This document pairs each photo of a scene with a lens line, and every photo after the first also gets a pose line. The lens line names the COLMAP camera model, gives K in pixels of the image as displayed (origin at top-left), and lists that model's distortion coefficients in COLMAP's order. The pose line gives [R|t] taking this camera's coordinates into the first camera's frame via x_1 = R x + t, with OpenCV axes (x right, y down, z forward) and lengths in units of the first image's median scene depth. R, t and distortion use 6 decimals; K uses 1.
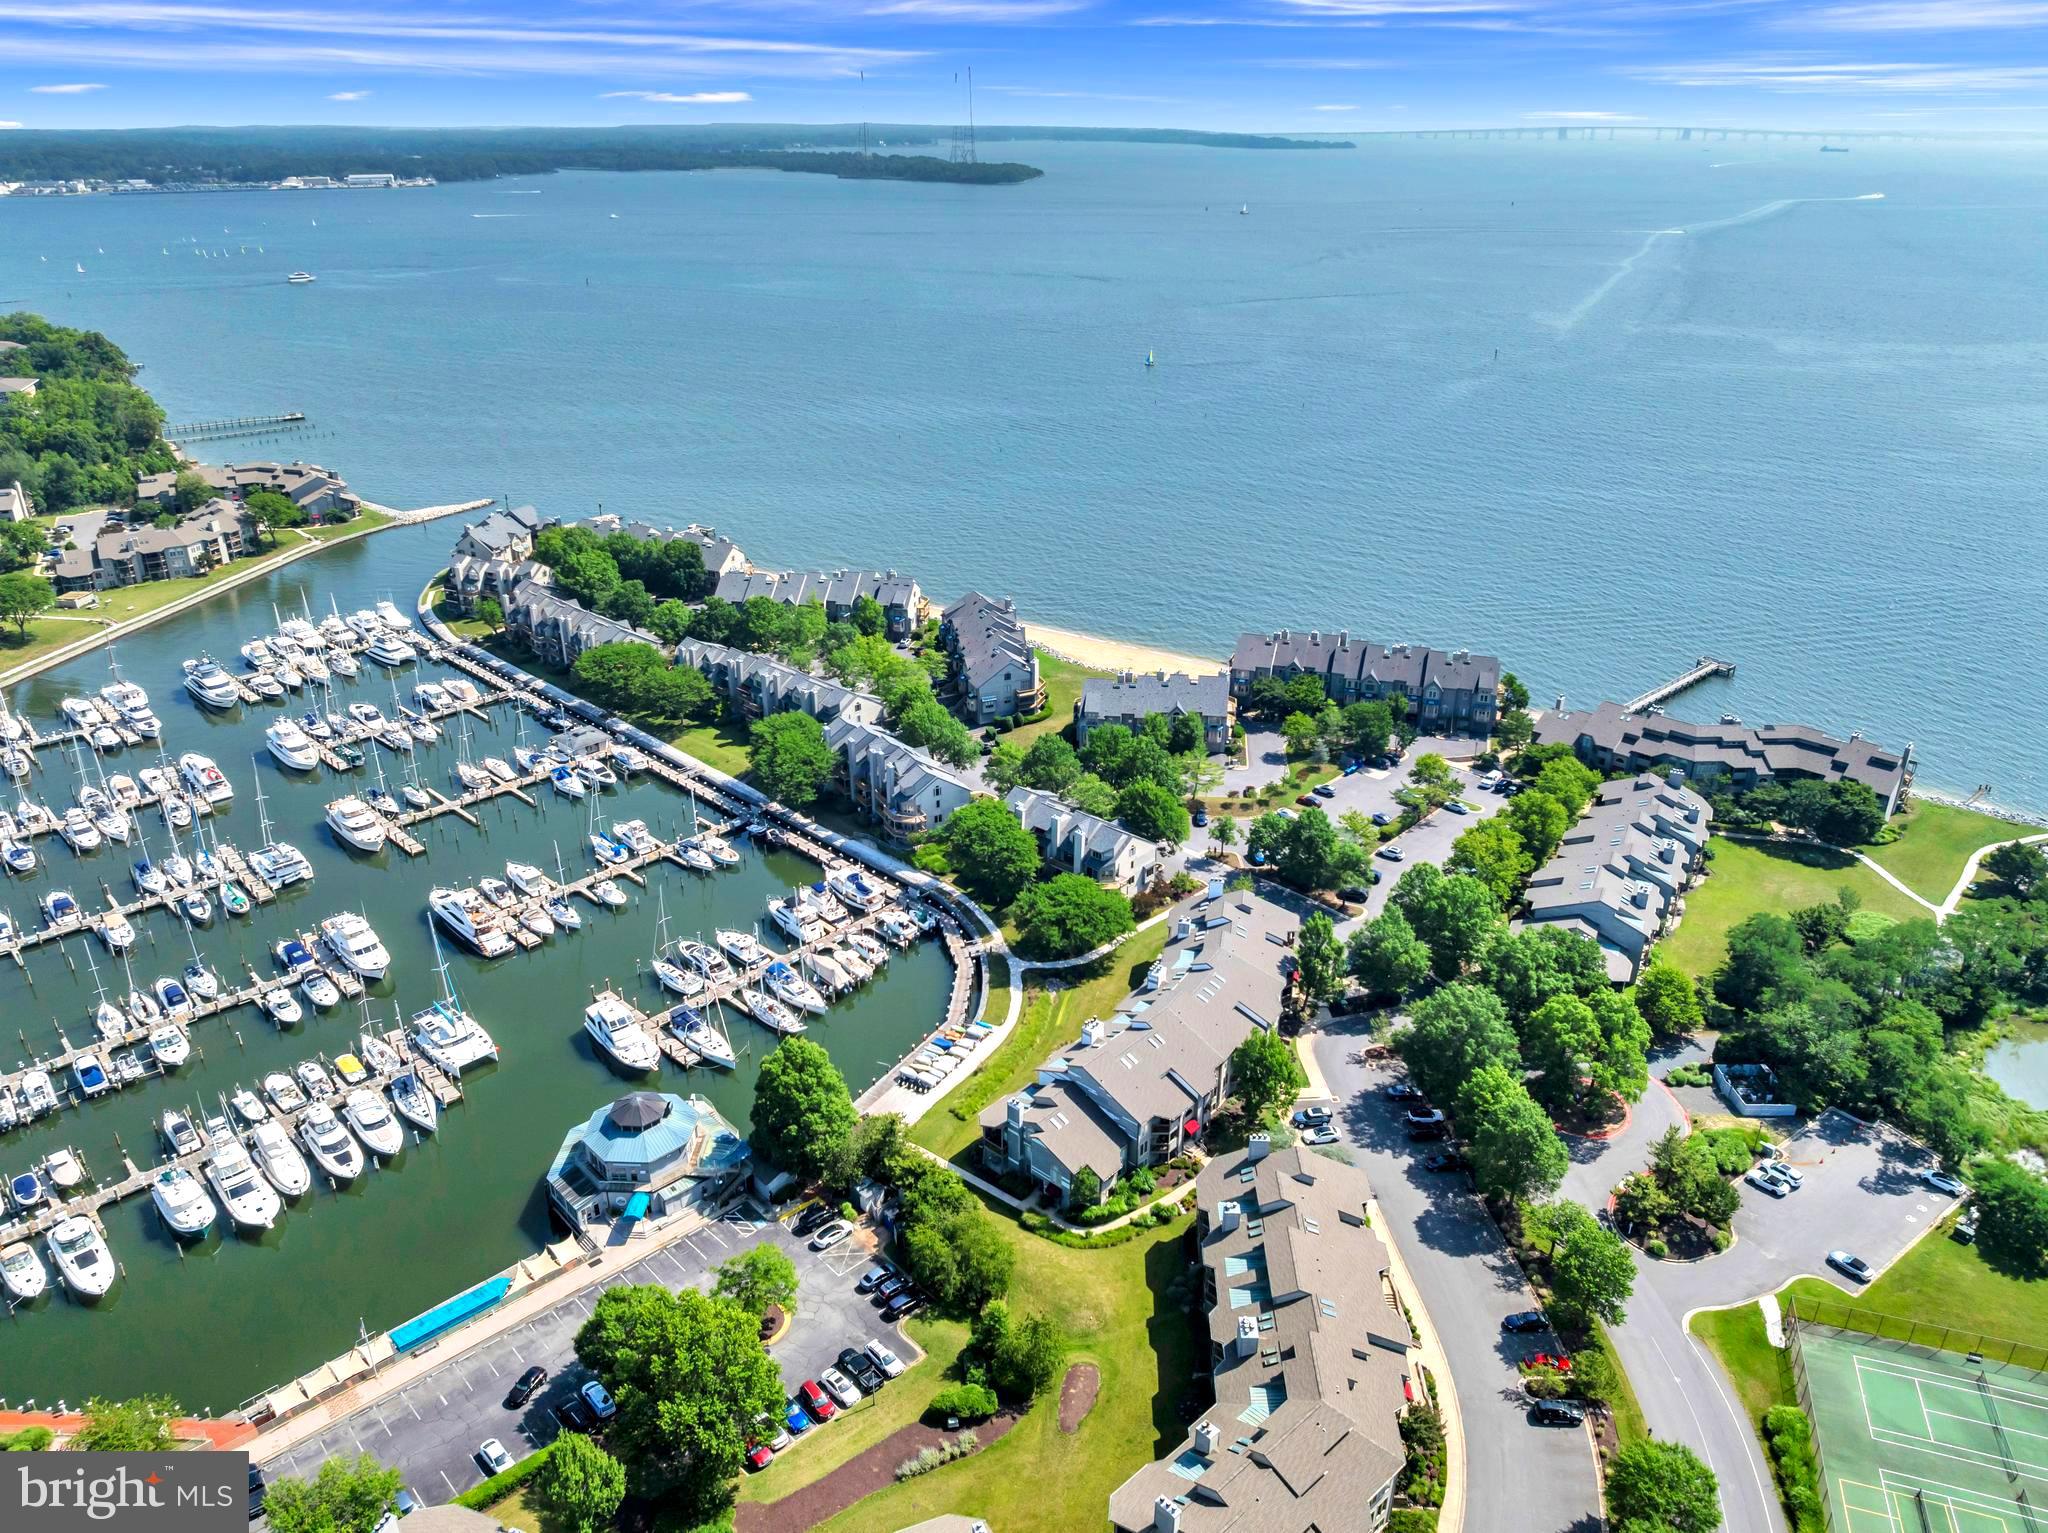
lens RADIAL K [[1442.3, 0, 1031.0], [0, 1442.3, 708.5], [0, 0, 1]] dist [-0.038796, 0.007452]
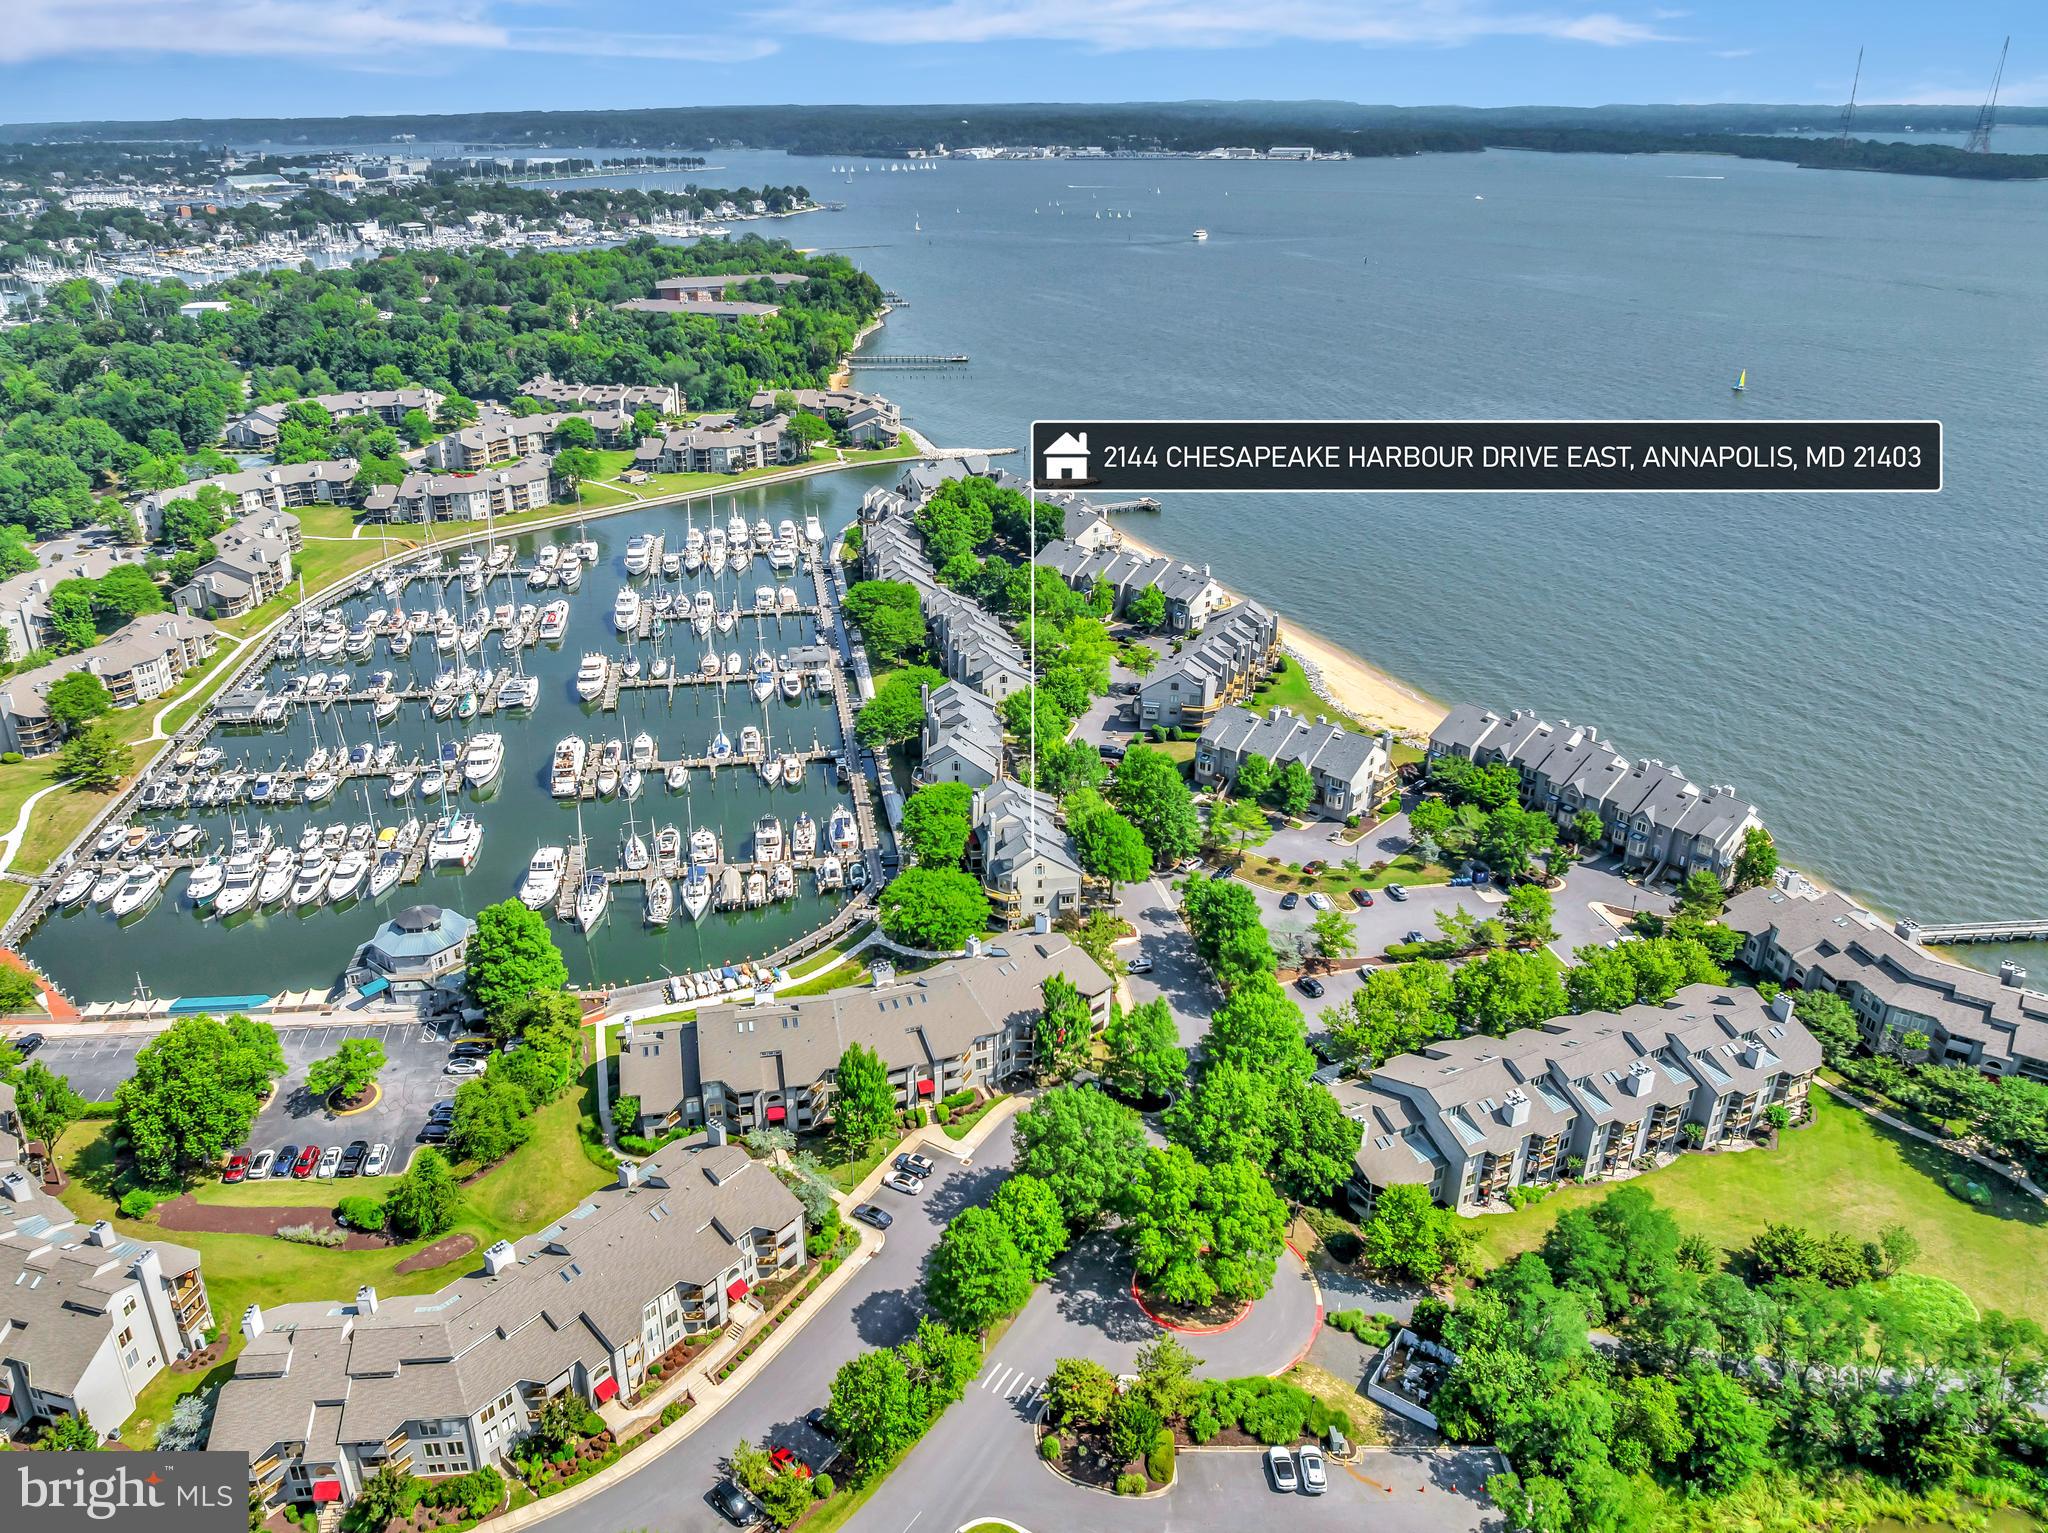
lens RADIAL K [[1475.2, 0, 944.7], [0, 1475.2, 717.2], [0, 0, 1]] dist [-0.033490, -0.004812]
pose [[0.788774, 0.230508, -0.569827, 0.468735], [-0.224385, 0.971027, 0.082202, -0.053760], [0.572266, 0.063022, 0.817643, 0.145779]]
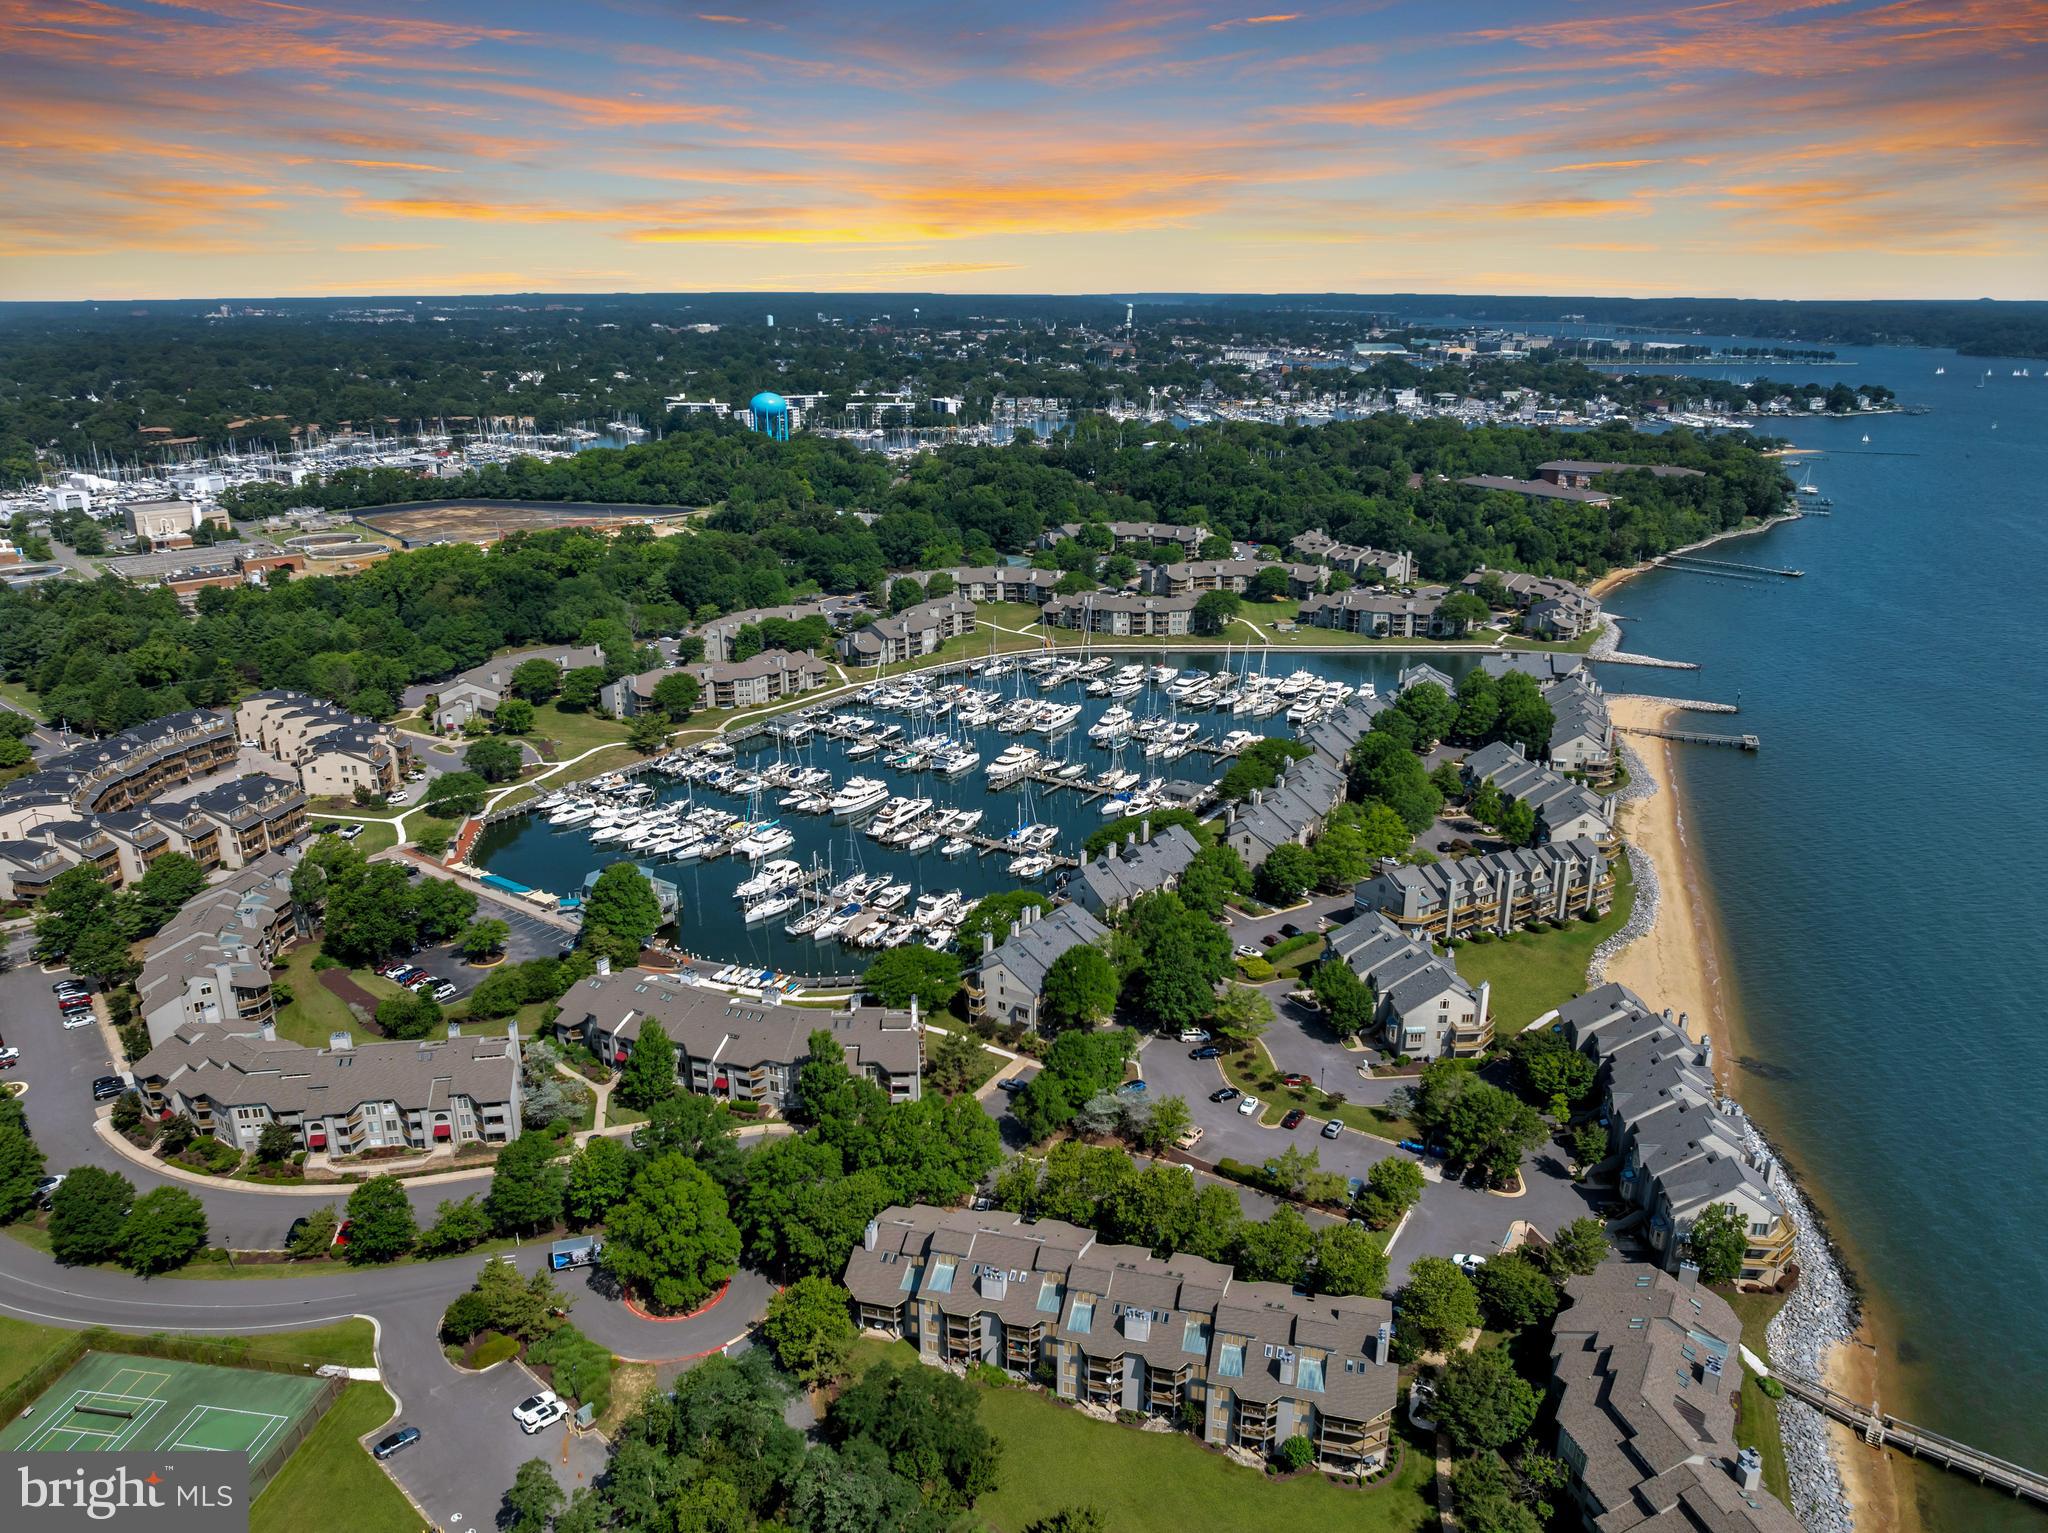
lens RADIAL K [[1428.0, 0, 1024.0], [0, 1428.0, 766.5], [0, 0, 1]] dist [-0.033837, -0.000842]
pose [[0.212012, 0.311759, -0.926206, 0.820770], [-0.374873, 0.901194, 0.217530, -0.221016], [0.902508, 0.301091, 0.307934, 0.547833]]
